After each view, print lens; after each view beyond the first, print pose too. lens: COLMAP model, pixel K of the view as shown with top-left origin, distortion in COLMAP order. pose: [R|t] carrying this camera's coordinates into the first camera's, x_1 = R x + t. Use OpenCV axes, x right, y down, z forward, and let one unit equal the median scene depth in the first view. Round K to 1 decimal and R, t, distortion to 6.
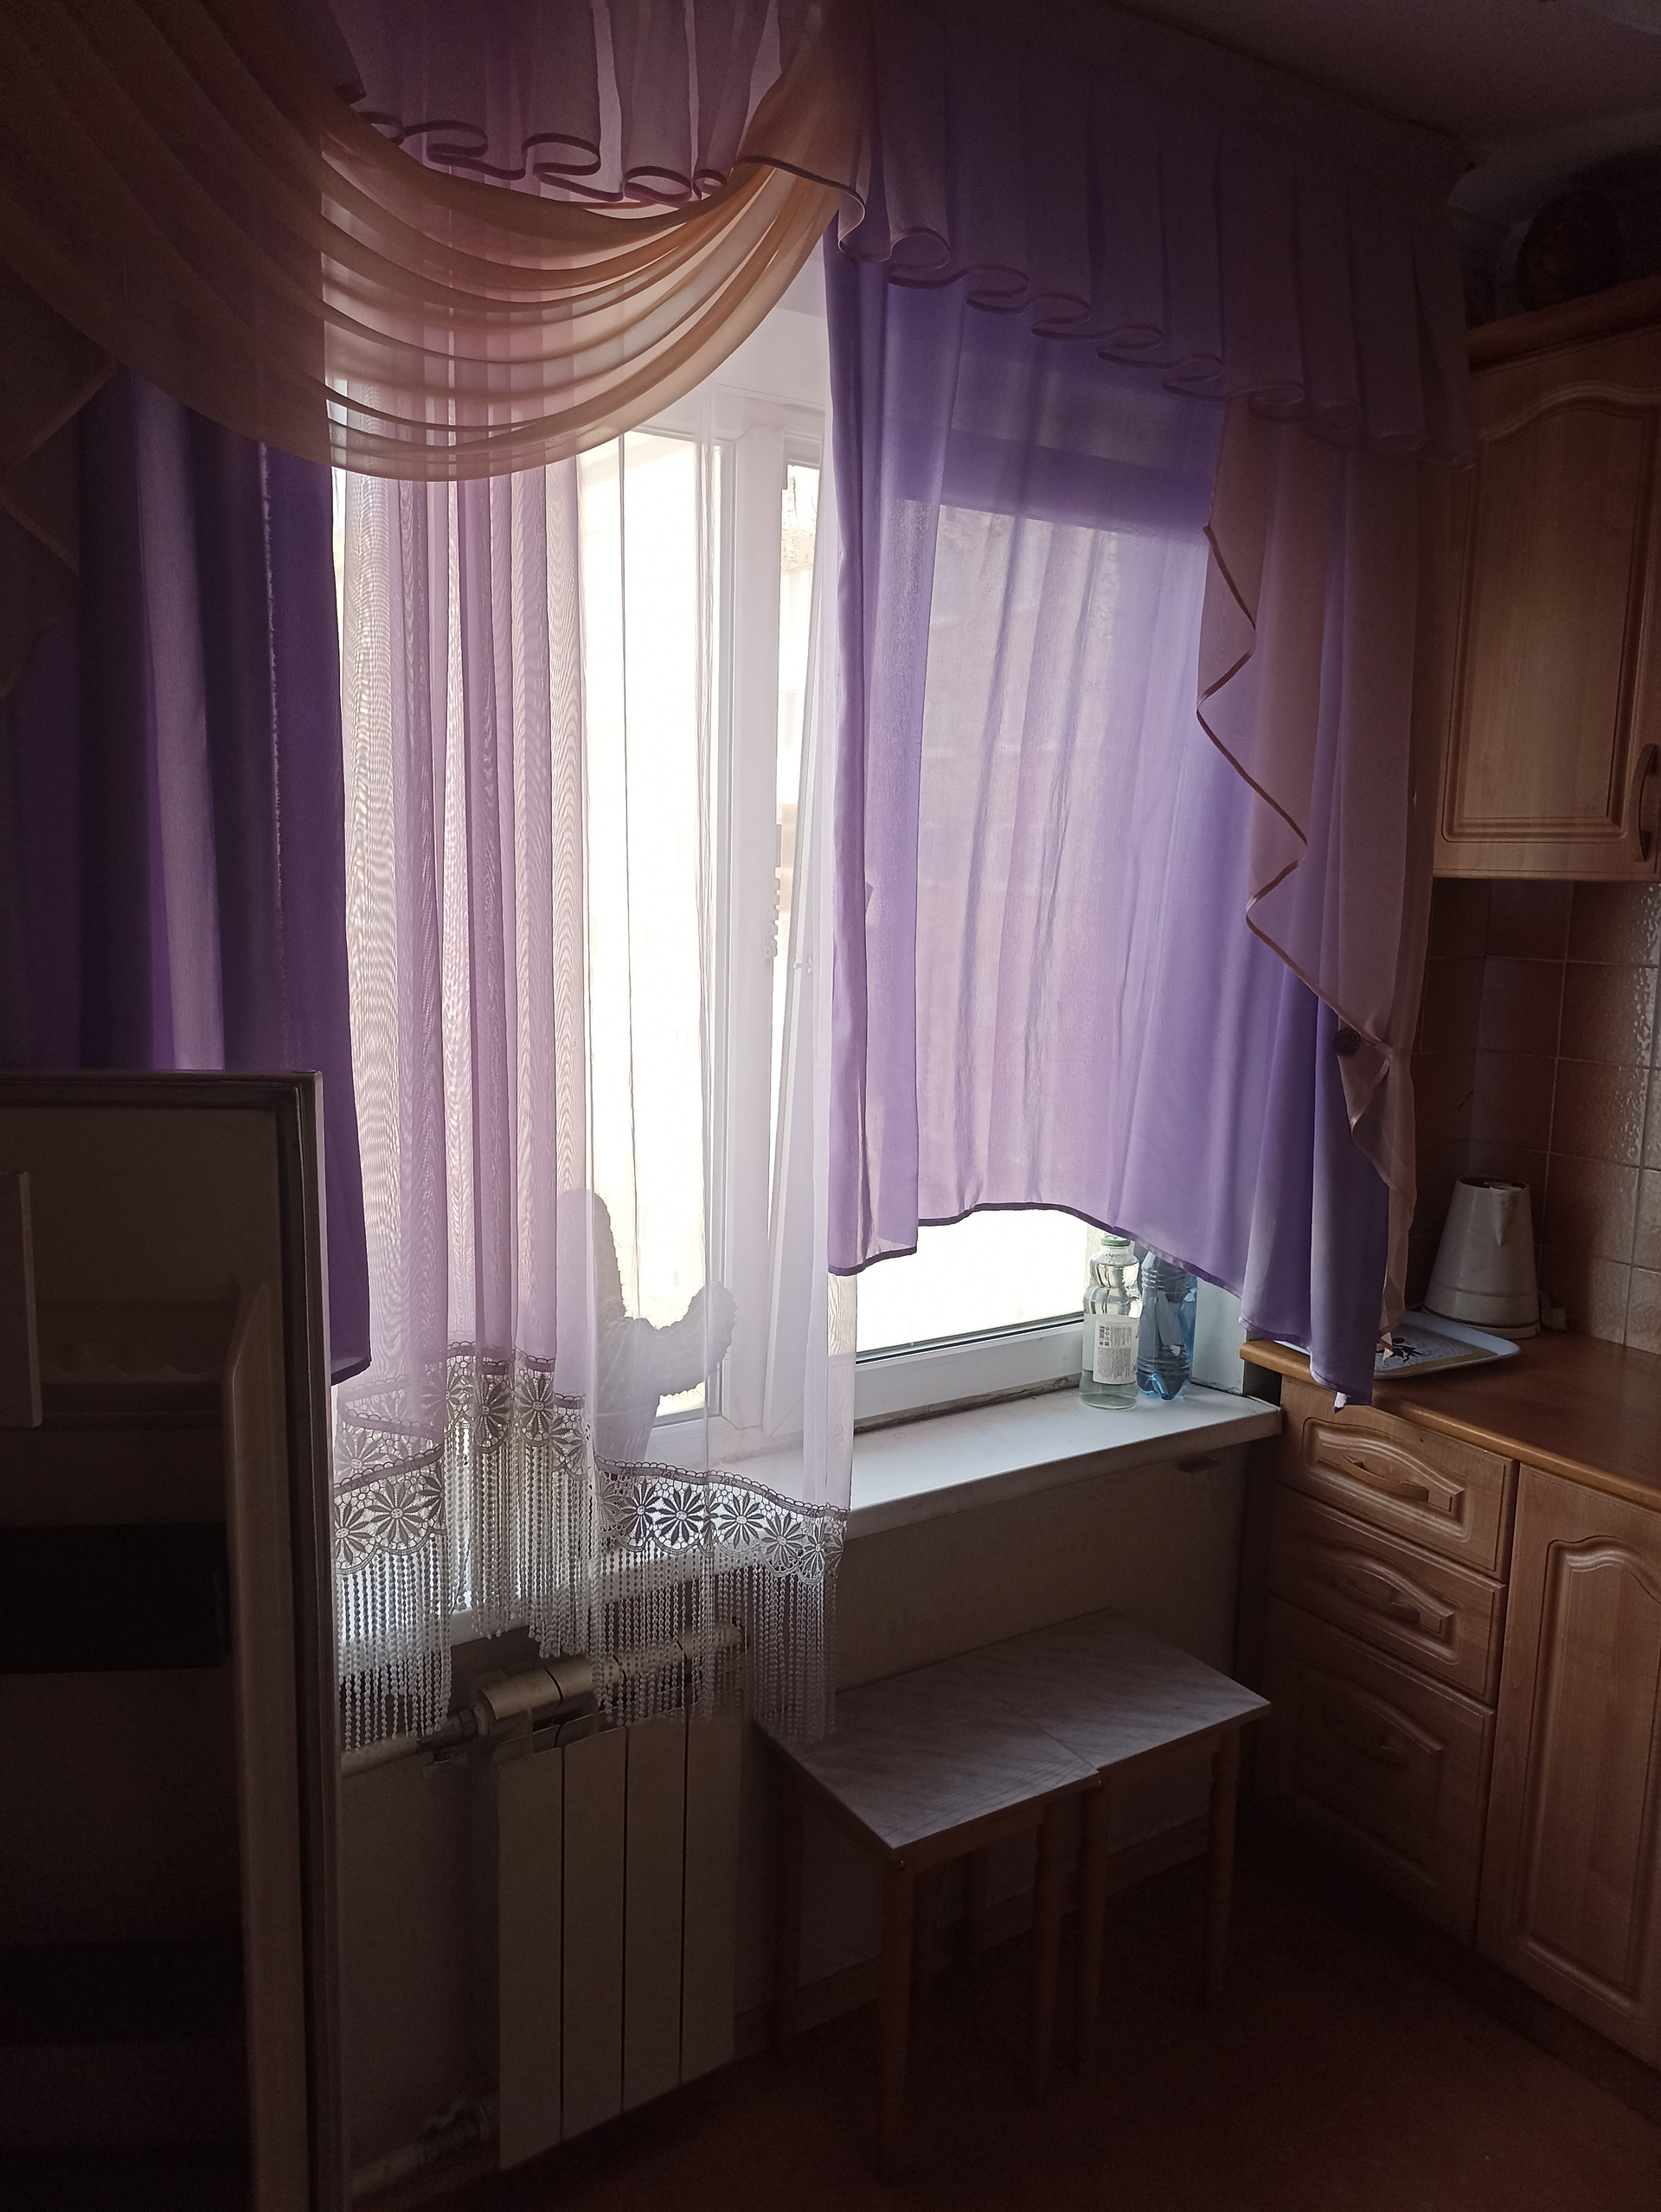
lens RADIAL K [[1626.8, 0, 837.6], [0, 1626.8, 1113.6], [0, 0, 1]] dist [0.035161, -0.026172]
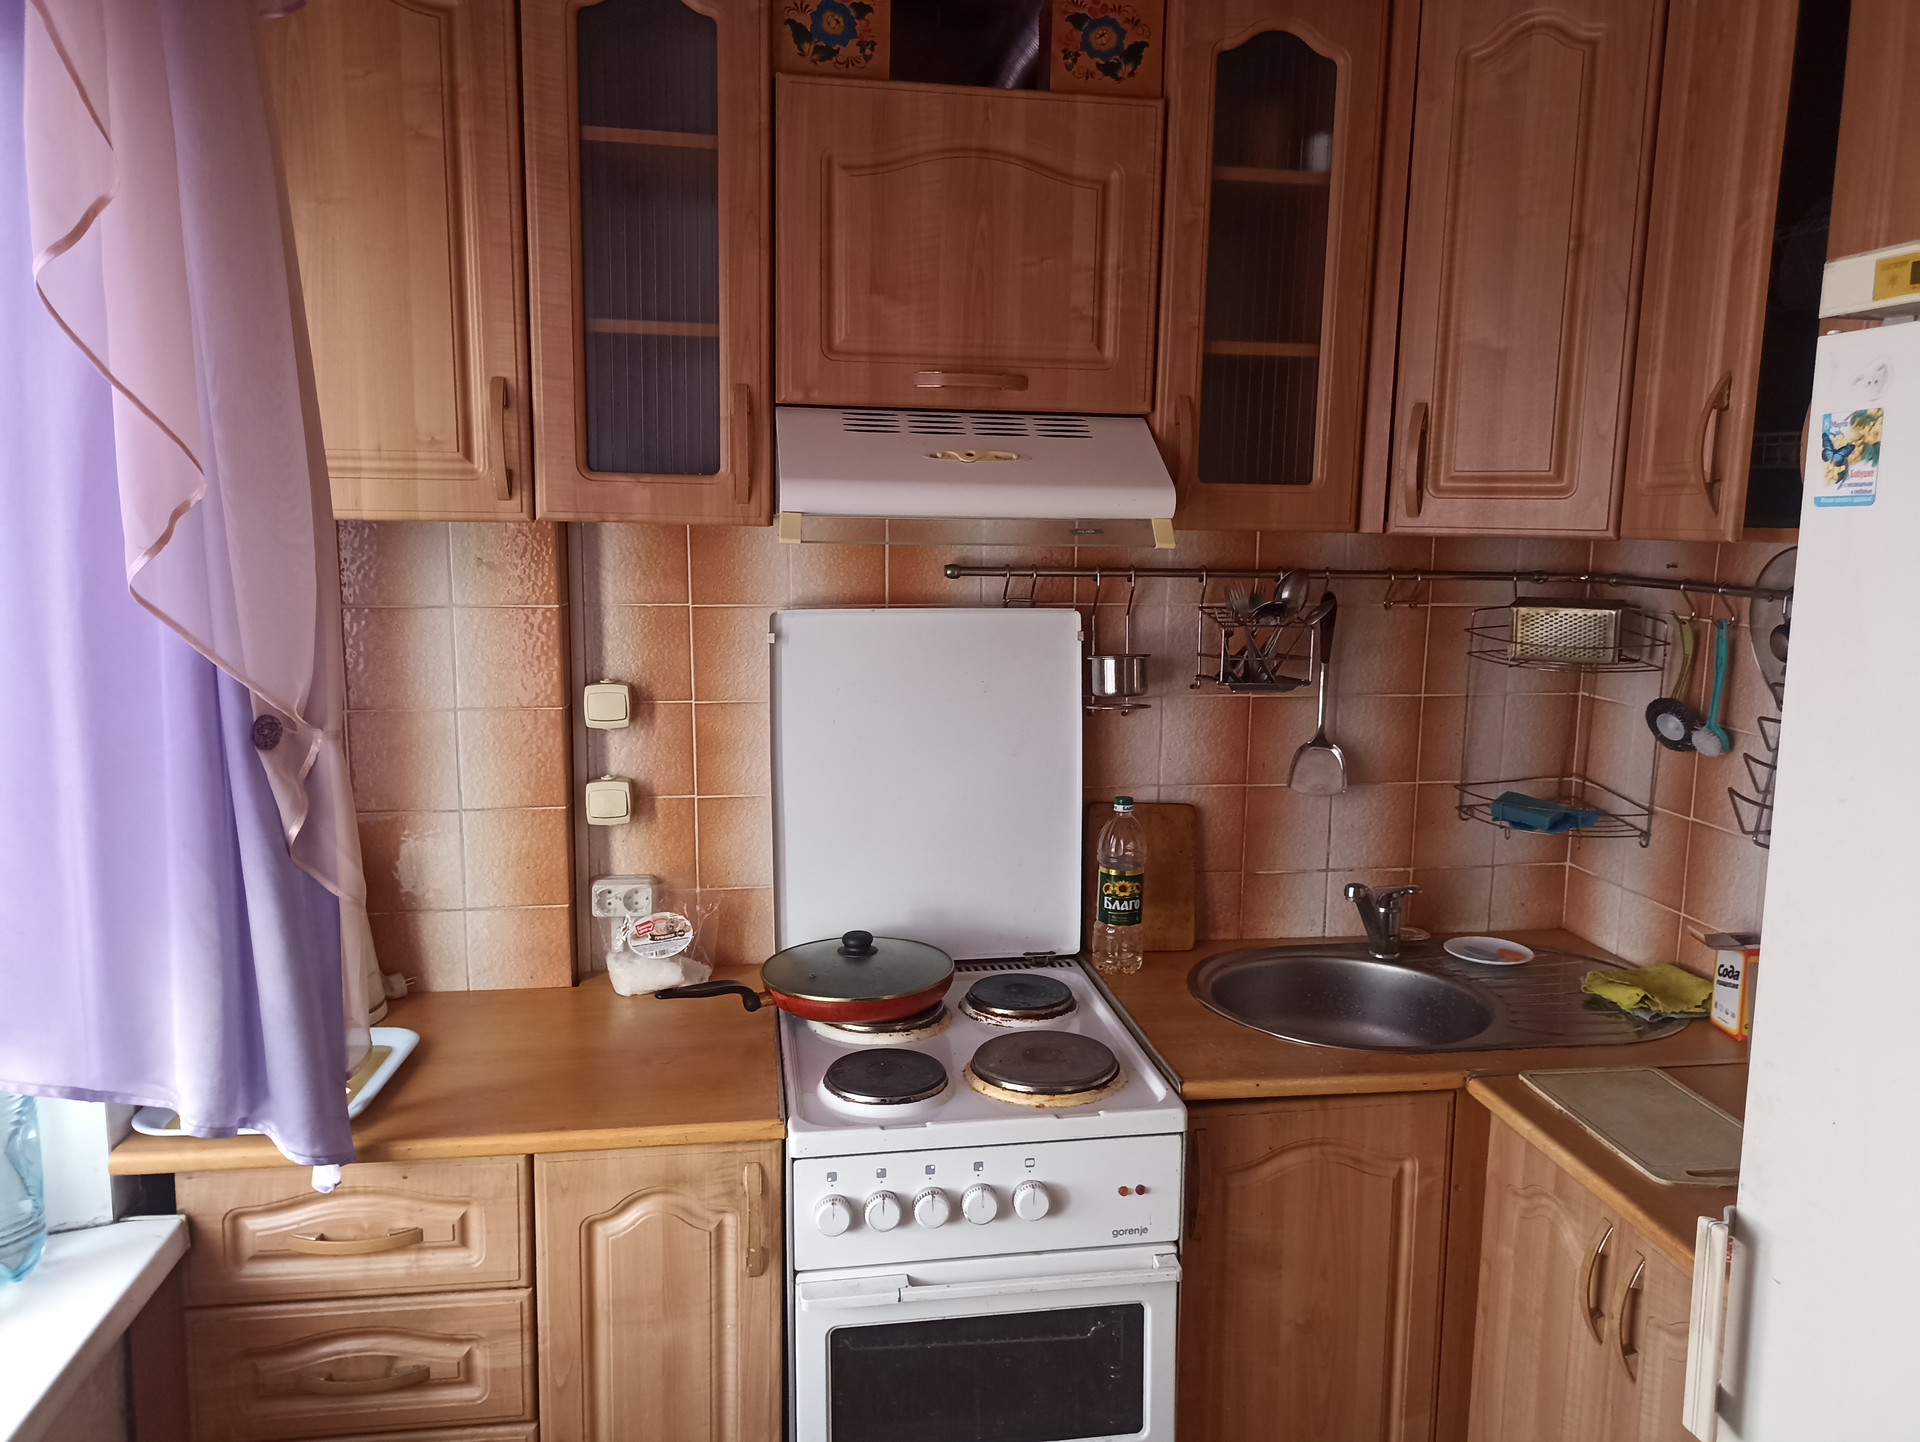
lens RADIAL K [[1412.1, 0, 959.4], [0, 1412.1, 729.0], [0, 0, 1]] dist [0.035161, -0.026172]
pose [[0.420760, -0.153150, 0.894151, -0.152085], [0.142187, 0.984598, 0.101733, -0.066214], [-0.895960, 0.084332, 0.436056, 0.398732]]
